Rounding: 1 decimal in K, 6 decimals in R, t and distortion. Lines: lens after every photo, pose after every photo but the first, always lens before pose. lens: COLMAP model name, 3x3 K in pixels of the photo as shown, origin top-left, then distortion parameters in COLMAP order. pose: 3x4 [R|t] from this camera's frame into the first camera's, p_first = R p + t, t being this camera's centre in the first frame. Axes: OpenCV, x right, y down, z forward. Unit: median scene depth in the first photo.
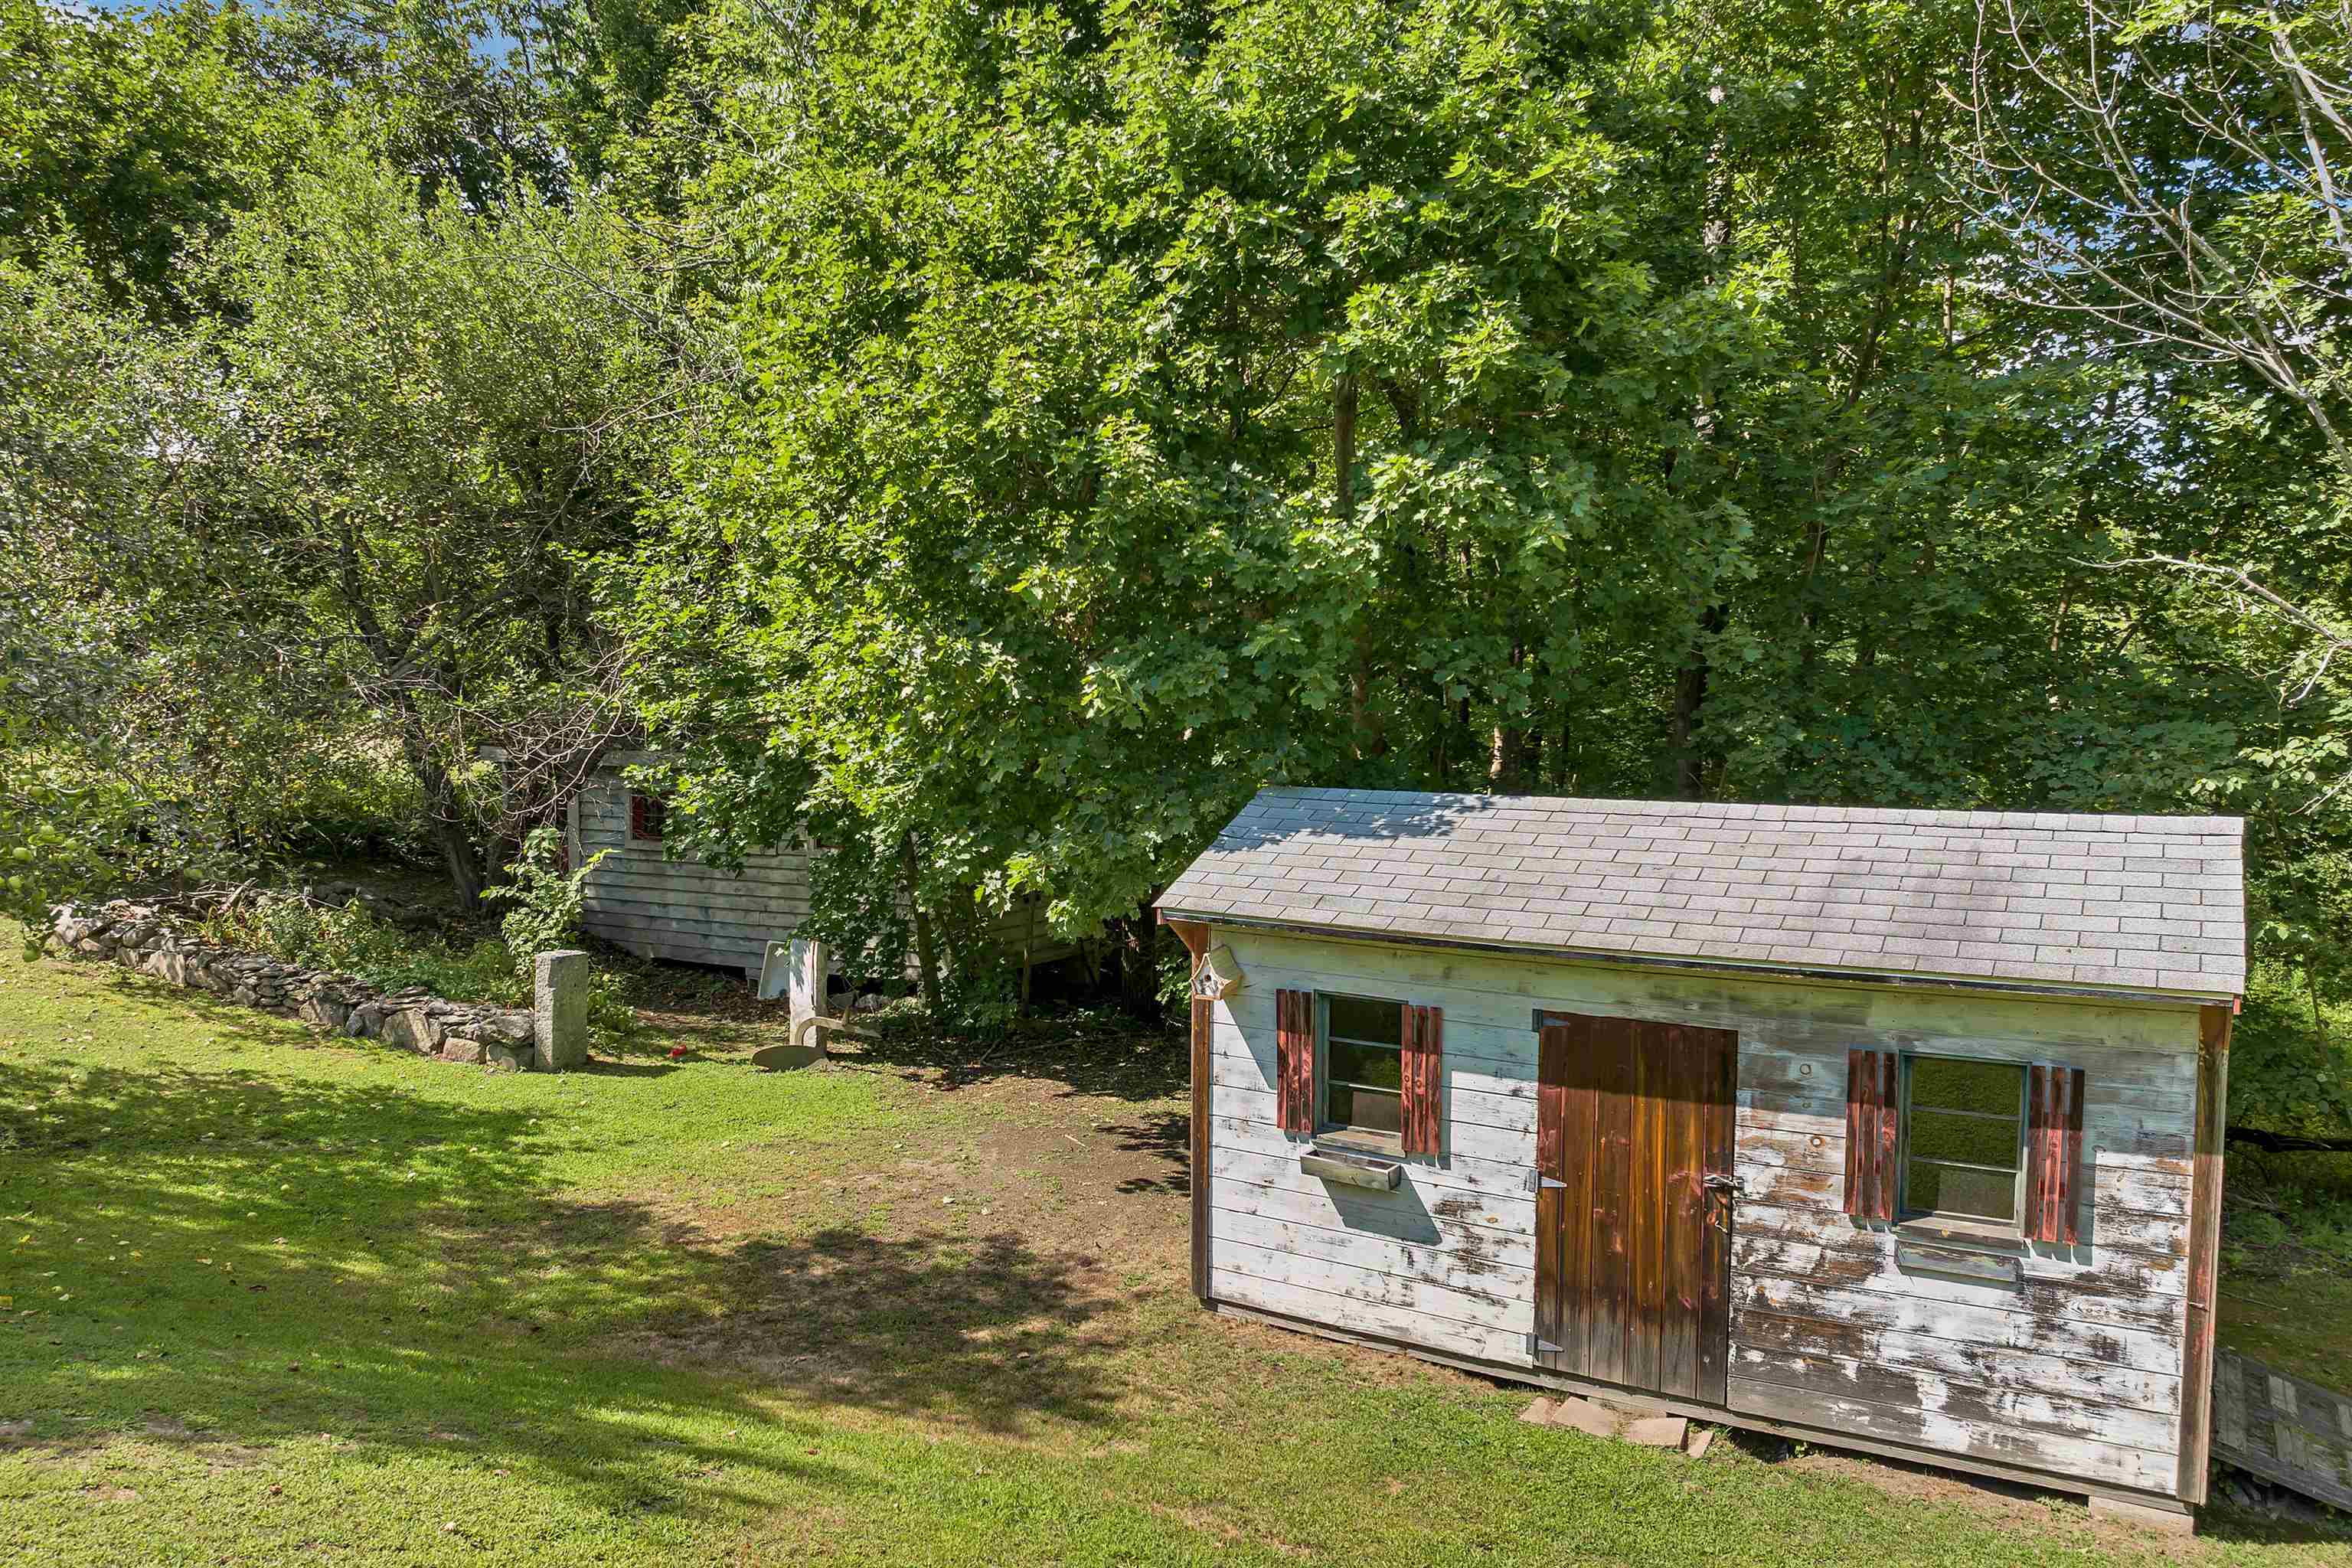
lens RADIAL K [[1687.8, 0, 1174.3], [0, 1687.8, 821.7], [0, 0, 1]] dist [-0.050074, 0.029365]
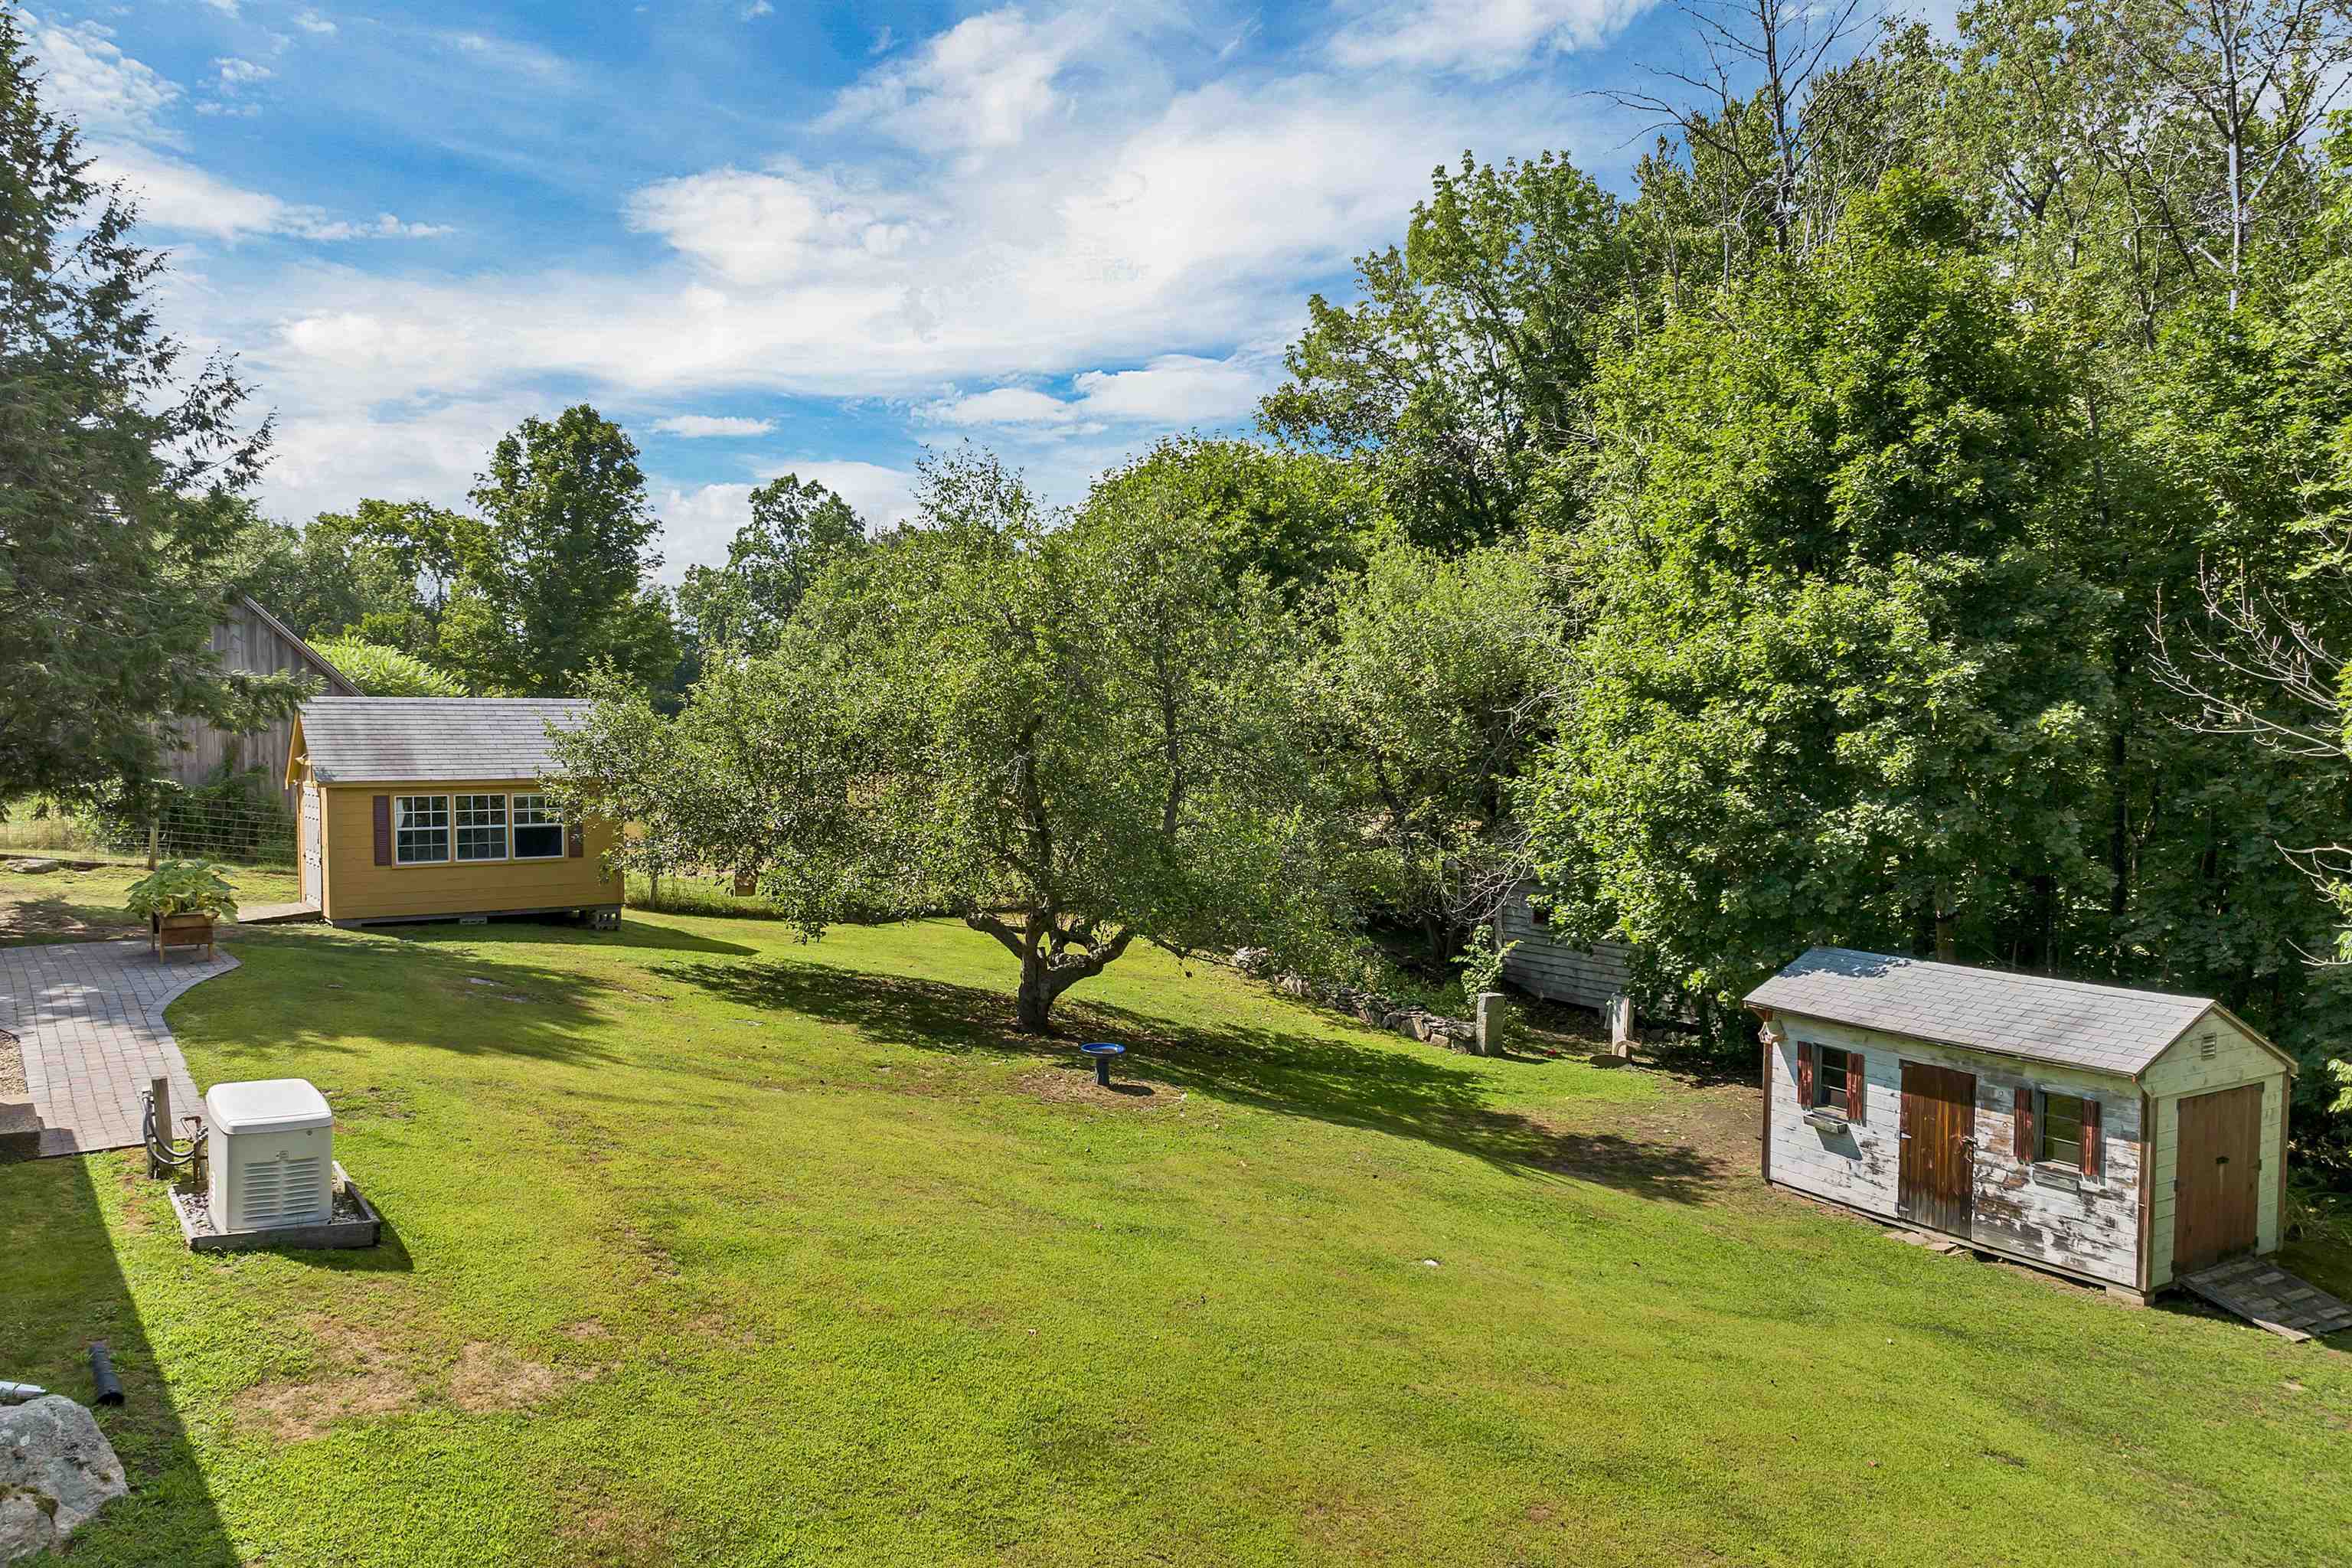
lens RADIAL K [[1687.8, 0, 1174.3], [0, 1687.8, 821.7], [0, 0, 1]] dist [-0.050074, 0.029365]
pose [[0.860799, 0.027673, -0.508193, 0.469412], [-0.037341, 0.999264, -0.008836, -0.140832], [0.507574, 0.026583, 0.861198, -1.344773]]
